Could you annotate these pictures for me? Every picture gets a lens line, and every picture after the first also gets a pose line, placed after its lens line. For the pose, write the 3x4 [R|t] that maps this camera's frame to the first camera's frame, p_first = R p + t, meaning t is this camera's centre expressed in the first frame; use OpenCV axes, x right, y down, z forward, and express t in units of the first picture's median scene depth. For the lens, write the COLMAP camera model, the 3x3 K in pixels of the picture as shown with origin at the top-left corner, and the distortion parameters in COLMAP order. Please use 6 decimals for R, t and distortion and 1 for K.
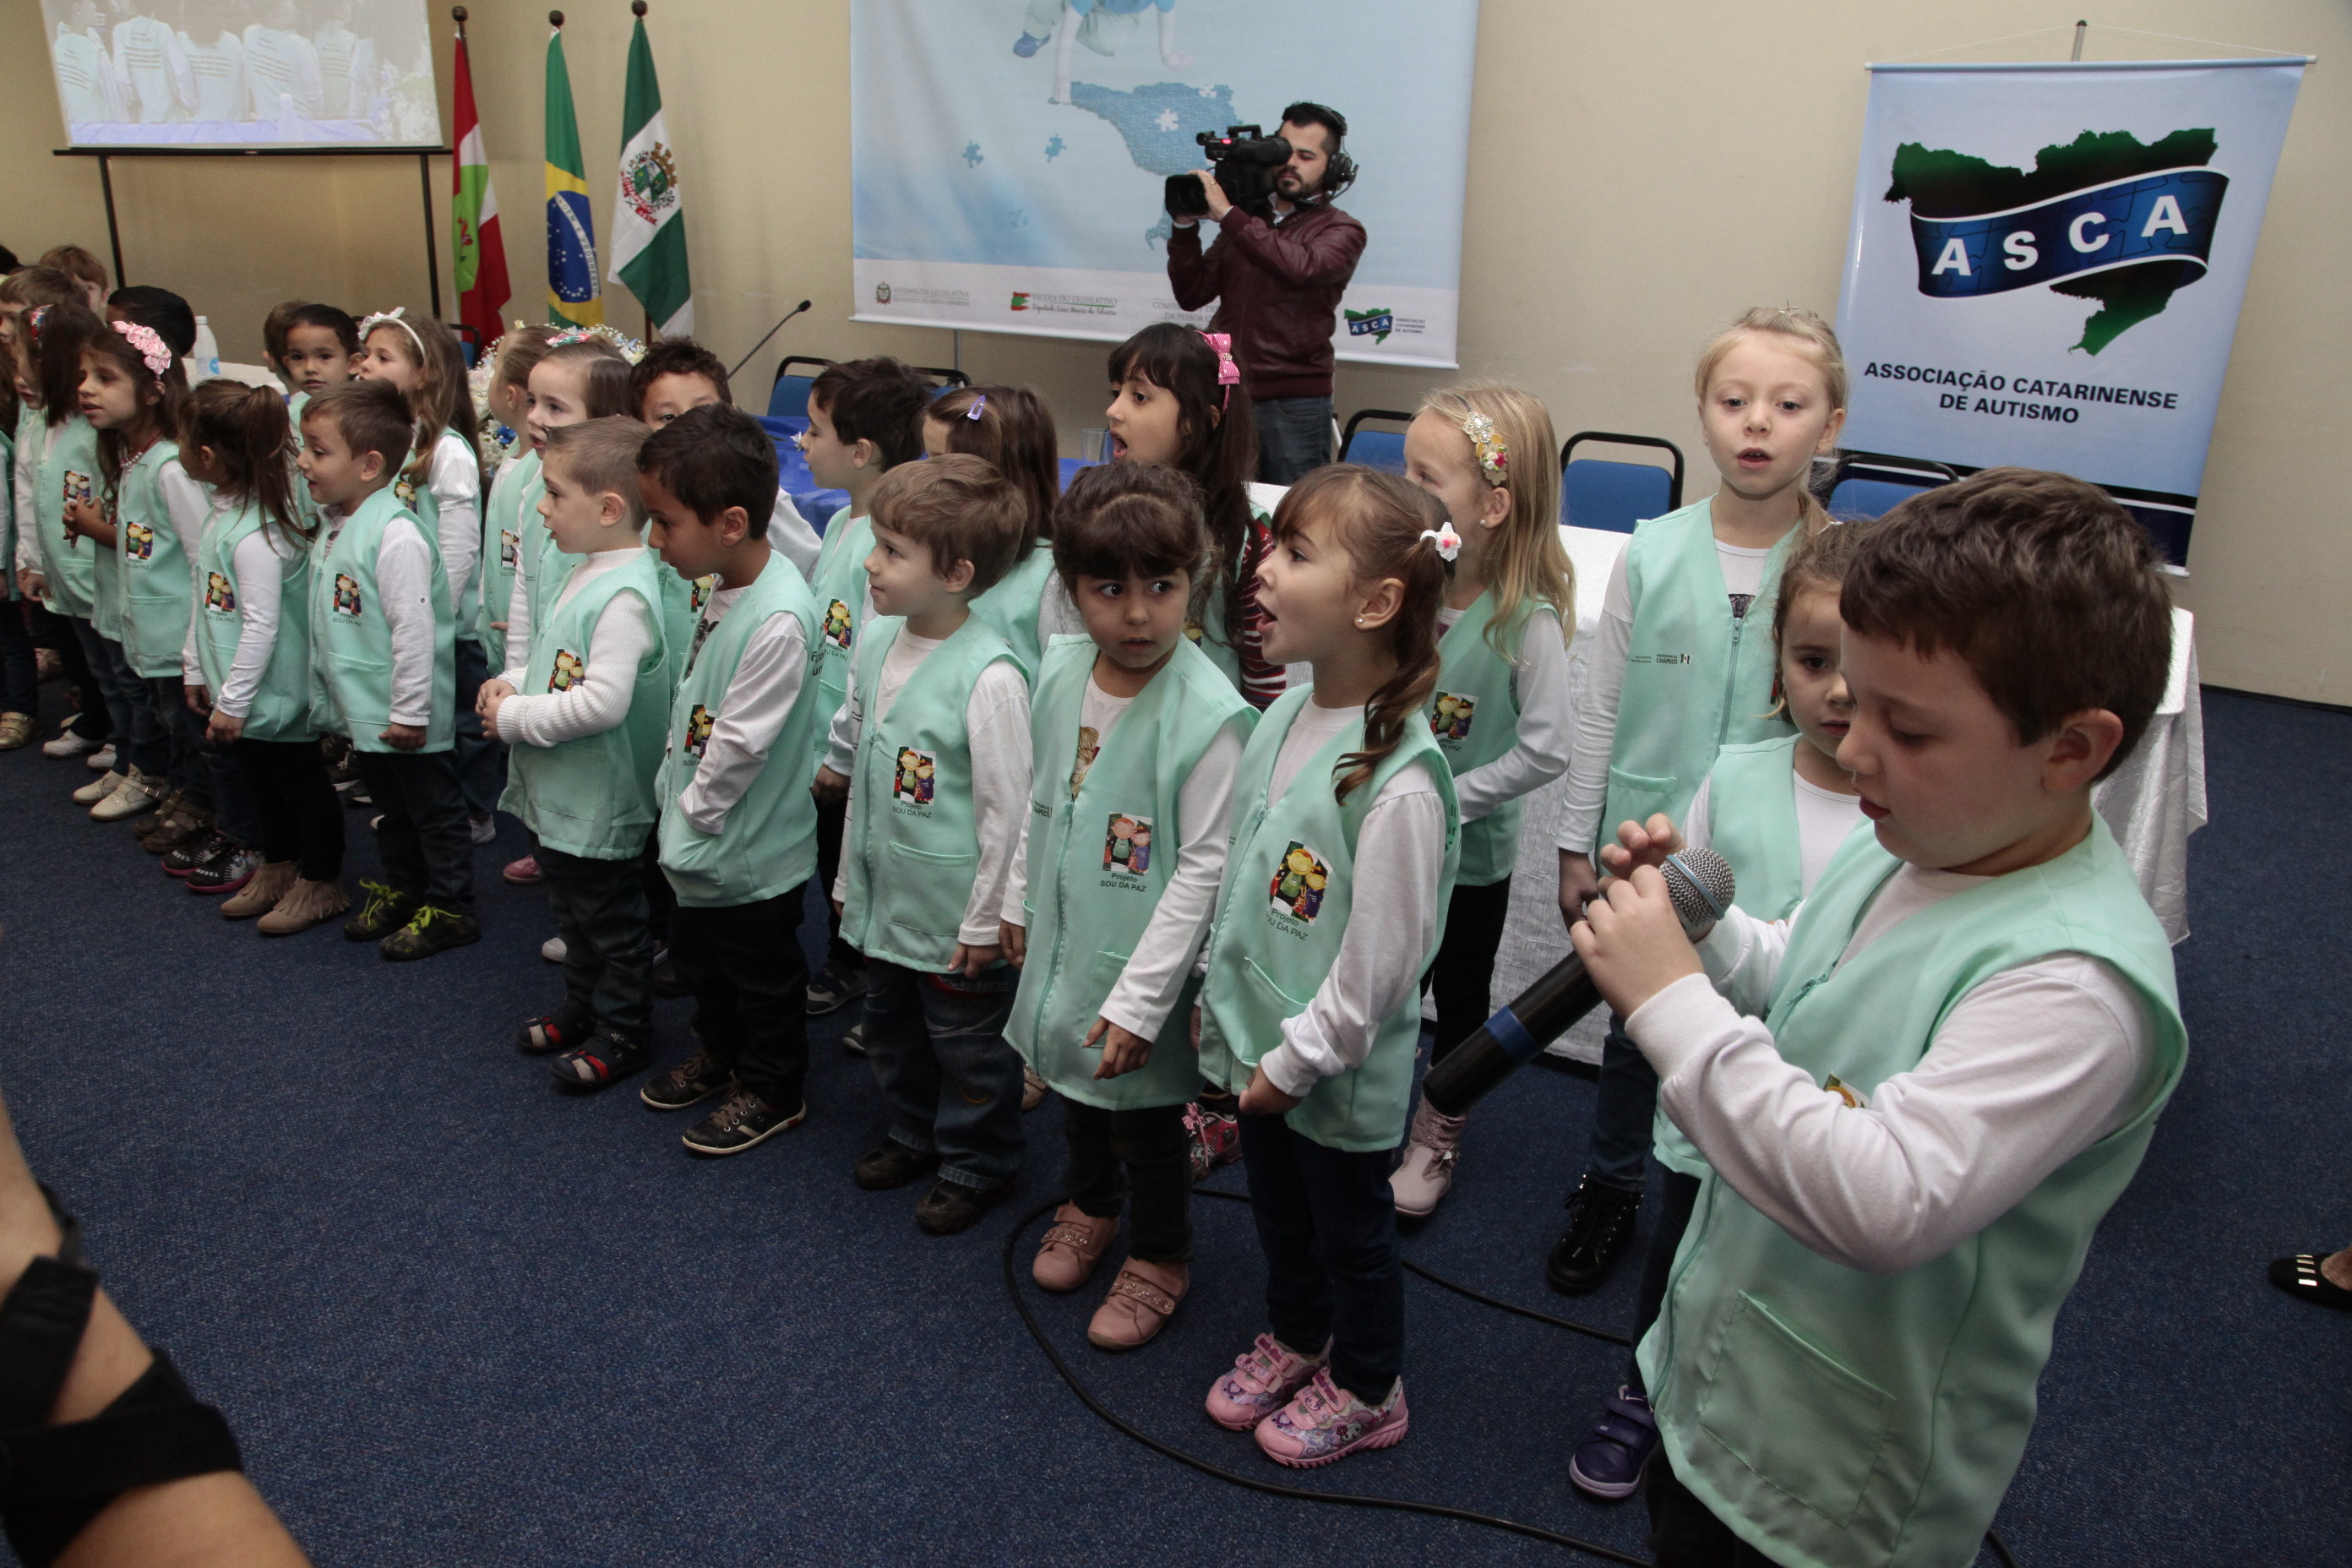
lens RADIAL K [[1619.7, 0, 1159.2], [0, 1619.7, 793.7], [0, 0, 1]] dist [-0.122948, 0.074036]
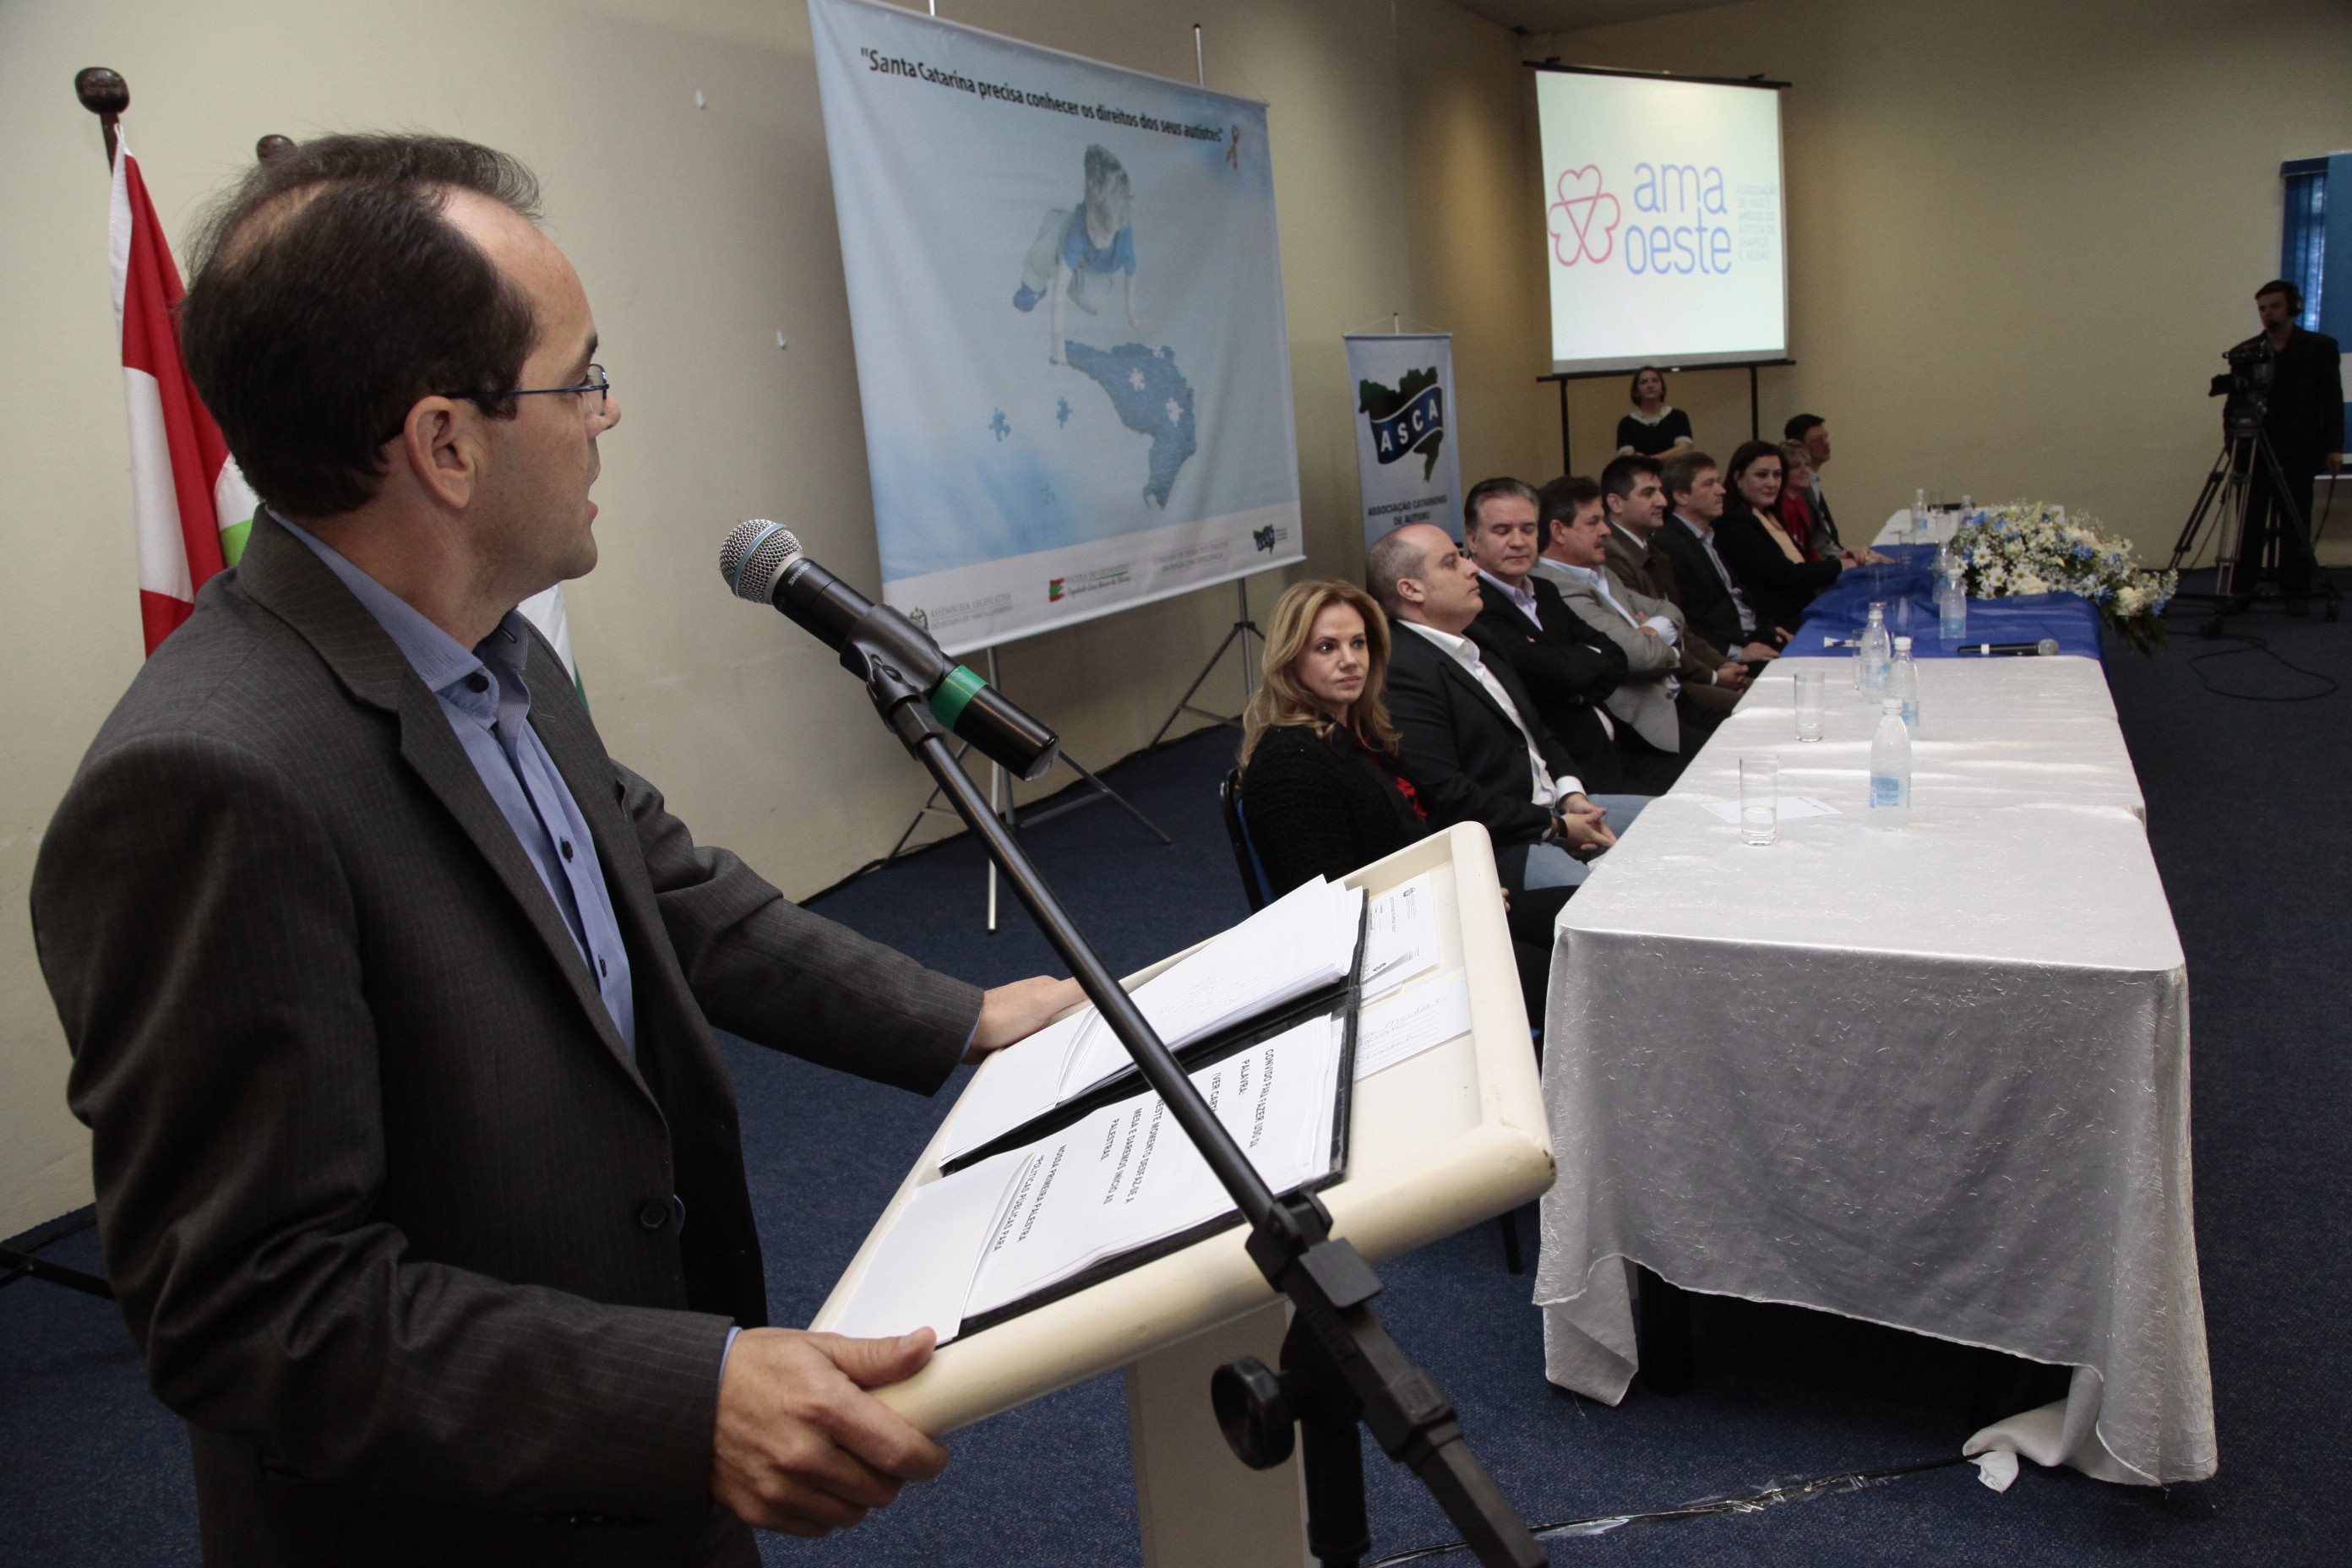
lens RADIAL K [[1623.4, 0, 1171.5], [0, 1623.4, 792.2], [0, 0, 1]] dist [-0.120446, 0.070905]
pose [[-0.081142, -0.246855, 0.965649, -1.037509], [0.413852, 0.873033, 0.257954, -0.449968], [-0.906721, 0.420567, 0.031322, 1.057521]]
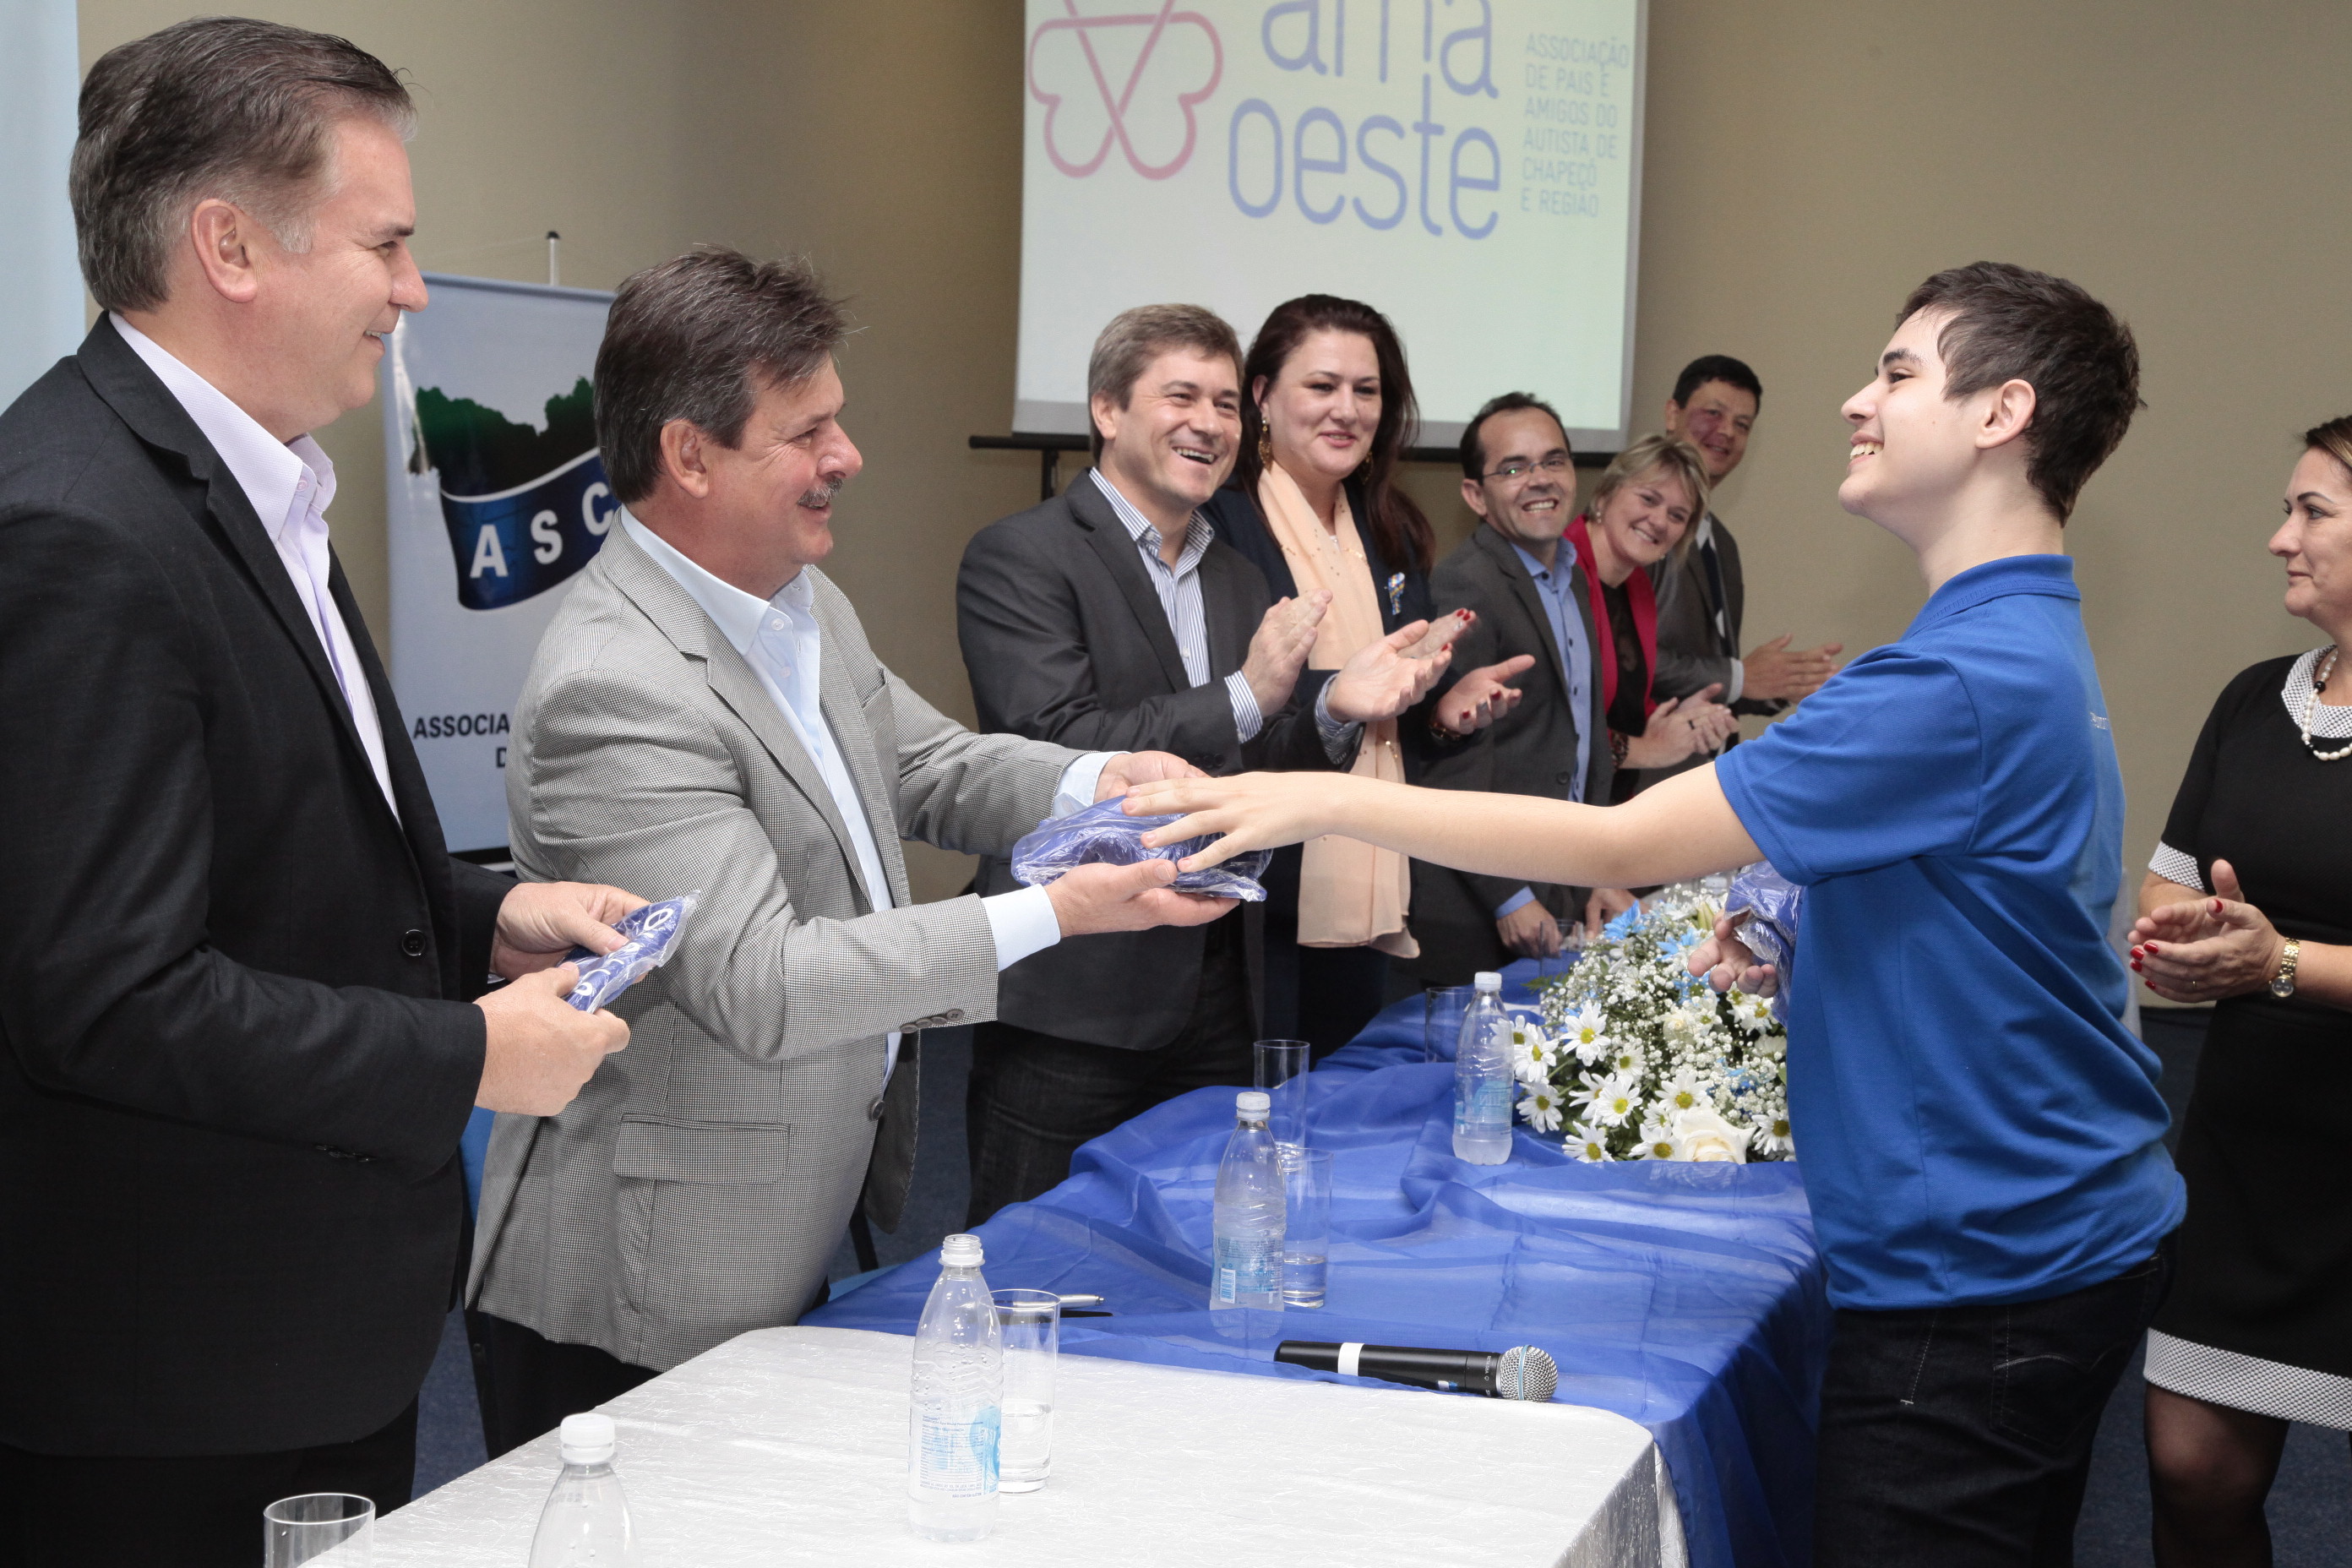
lens RADIAL K [[3603.8, 0, 1176.0], [0, 3603.8, 784.0], [0, 0, 1]] dist [0.192431, 0.030190]
pose [[-0.229053, -0.119300, 0.966076, -0.872170], [0.295905, 0.936961, 0.185863, -0.362109], [-0.927348, 0.328439, -0.179312, 0.829619]]
